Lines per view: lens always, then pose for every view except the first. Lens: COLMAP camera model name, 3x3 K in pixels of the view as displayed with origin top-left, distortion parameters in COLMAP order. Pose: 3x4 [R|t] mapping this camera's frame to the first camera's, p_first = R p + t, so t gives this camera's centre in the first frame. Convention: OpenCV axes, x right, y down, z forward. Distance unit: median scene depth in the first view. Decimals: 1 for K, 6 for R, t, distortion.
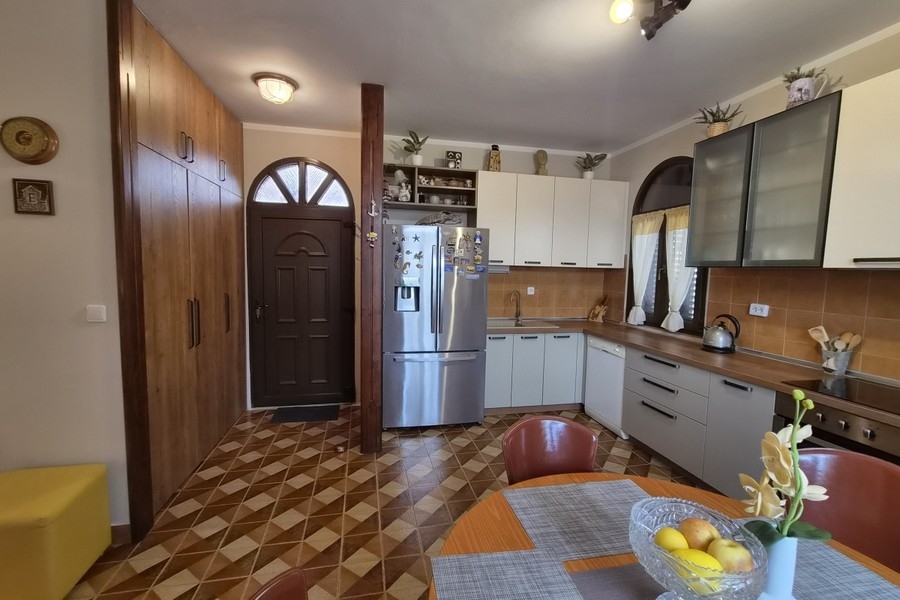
lens RADIAL K [[383.8, 0, 448.2], [0, 383.8, 301.8], [0, 0, 1]] dist [0.000894, -0.000139]
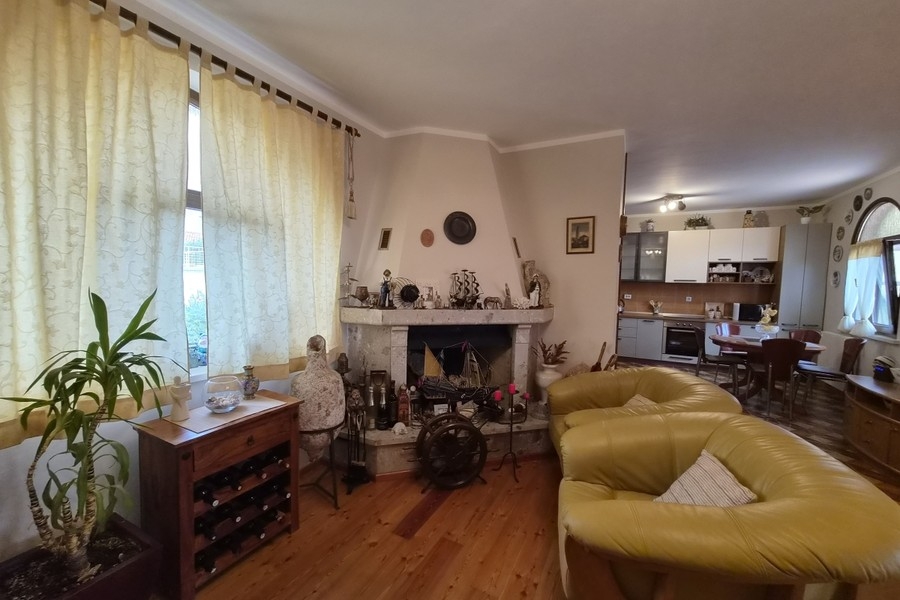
lens RADIAL K [[373.3, 0, 449.4], [0, 373.3, 305.1], [0, 0, 1]] dist [-0.003645, 0.002113]
pose [[0.649093, -0.051176, 0.758985, -2.482214], [0.055664, 0.998255, 0.019704, -0.050499], [-0.758669, 0.029458, 0.650809, 0.259201]]
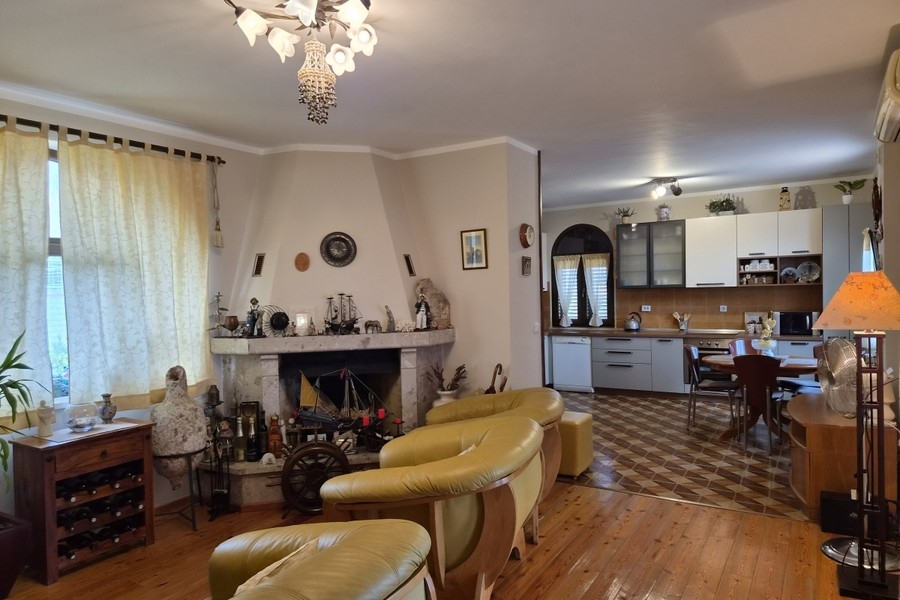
lens RADIAL K [[606.8, 0, 458.3], [0, 606.8, 304.1], [0, 0, 1]] dist [0.056652, -0.043479]
pose [[0.680658, -0.048038, 0.731024, -2.667652], [0.098593, 0.994777, -0.026430, -0.017970], [-0.725936, 0.090064, 0.681839, -0.585159]]
